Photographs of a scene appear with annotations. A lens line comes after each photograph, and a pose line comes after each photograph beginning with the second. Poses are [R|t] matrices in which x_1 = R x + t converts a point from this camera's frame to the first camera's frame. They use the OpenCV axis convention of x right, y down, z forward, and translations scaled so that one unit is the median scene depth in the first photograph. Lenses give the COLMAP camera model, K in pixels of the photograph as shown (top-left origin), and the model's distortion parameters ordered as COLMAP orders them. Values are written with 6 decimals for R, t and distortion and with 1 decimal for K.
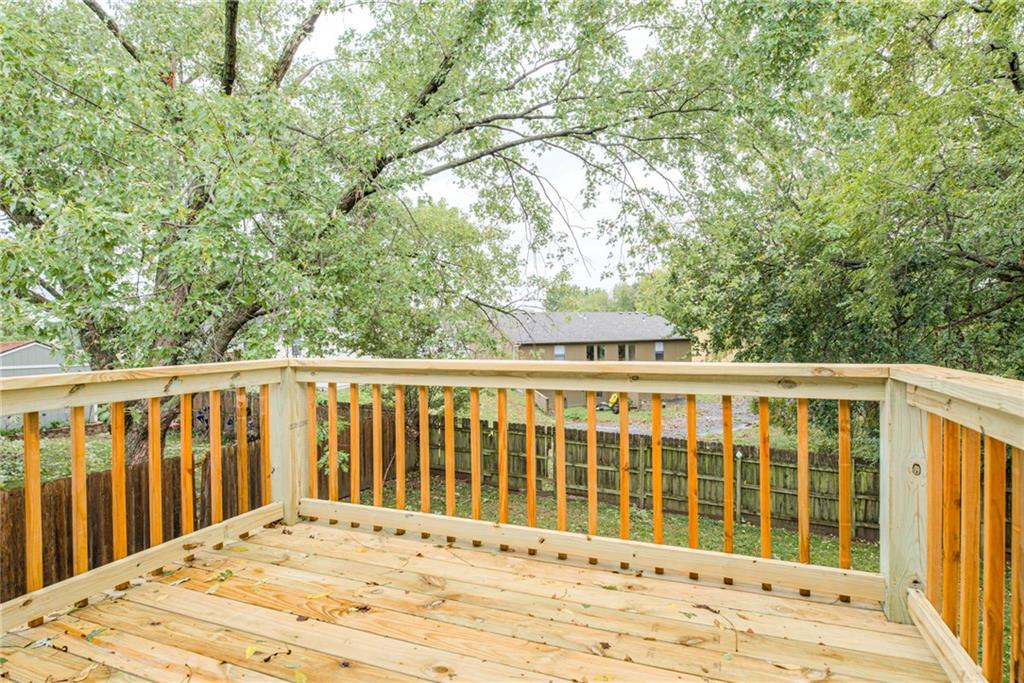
lens RADIAL K [[527.1, 0, 515.9], [0, 527.1, 342.1], [0, 0, 1]] dist [0.002070, 0.001110]
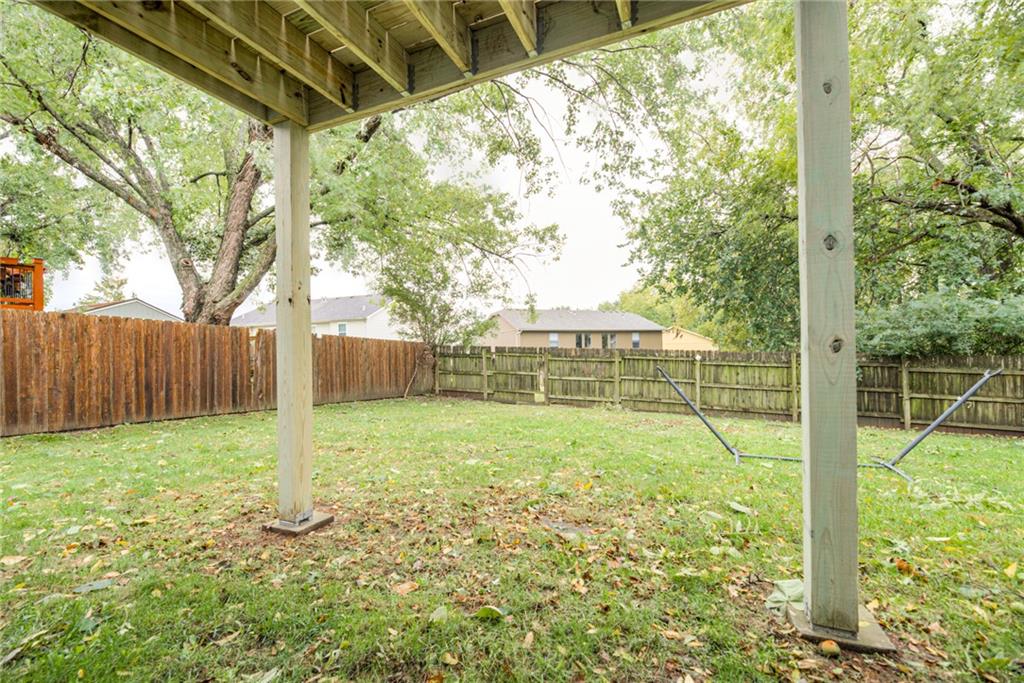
lens RADIAL K [[426.7, 0, 506.9], [0, 426.7, 341.3], [0, 0, 1]] dist [-0.001253, -0.000116]
pose [[0.999494, 0.002364, -0.031713, 0.019098], [-0.003393, 0.999468, -0.032426, 0.210293], [0.031619, 0.032517, 0.998971, 0.016520]]
